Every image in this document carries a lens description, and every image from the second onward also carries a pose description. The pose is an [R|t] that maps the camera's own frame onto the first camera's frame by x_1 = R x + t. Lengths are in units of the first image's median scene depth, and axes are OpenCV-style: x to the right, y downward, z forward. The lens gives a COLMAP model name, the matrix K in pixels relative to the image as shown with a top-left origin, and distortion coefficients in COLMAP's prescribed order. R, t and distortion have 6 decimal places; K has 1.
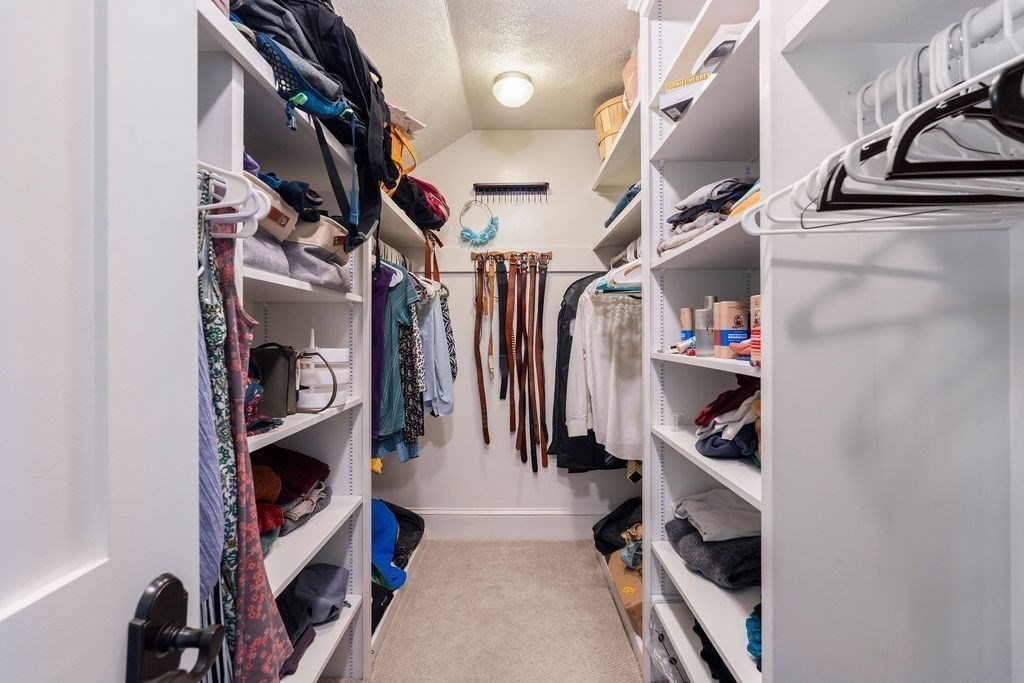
lens RADIAL K [[448.9, 0, 512.5], [0, 448.9, 335.8], [0, 0, 1]] dist [-0.002229, -0.000070]
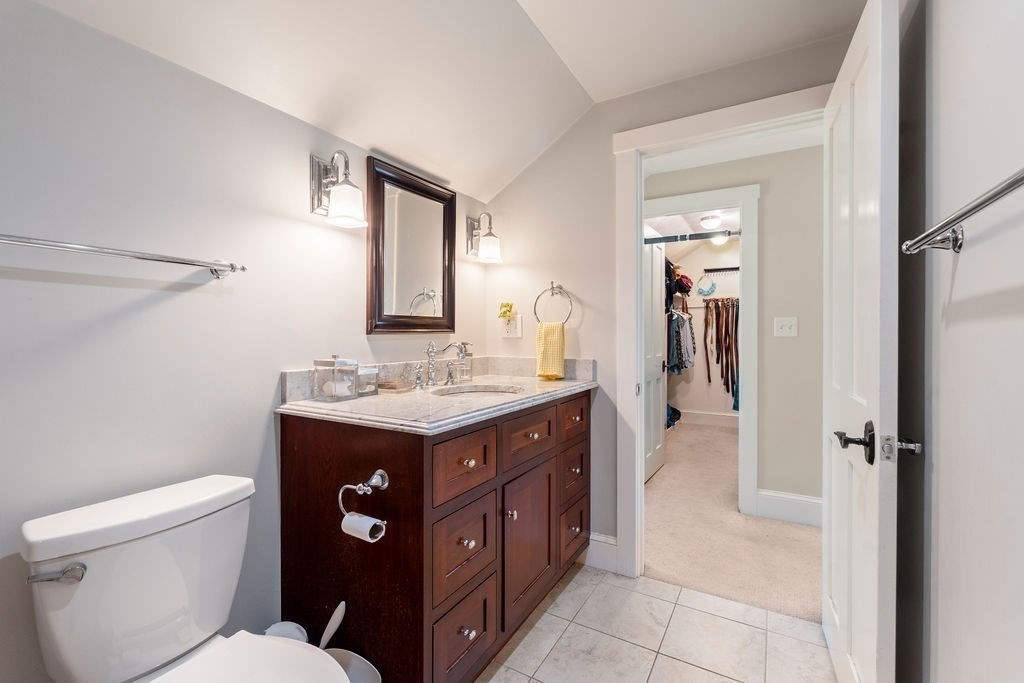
lens RADIAL K [[448.9, 0, 512.5], [0, 448.9, 335.8], [0, 0, 1]] dist [-0.002229, -0.000070]
pose [[0.868247, 0.004321, -0.496113, 0.201893], [-0.004238, 0.999990, 0.001294, 0.004090], [0.496114, 0.000979, 0.868257, -1.469043]]
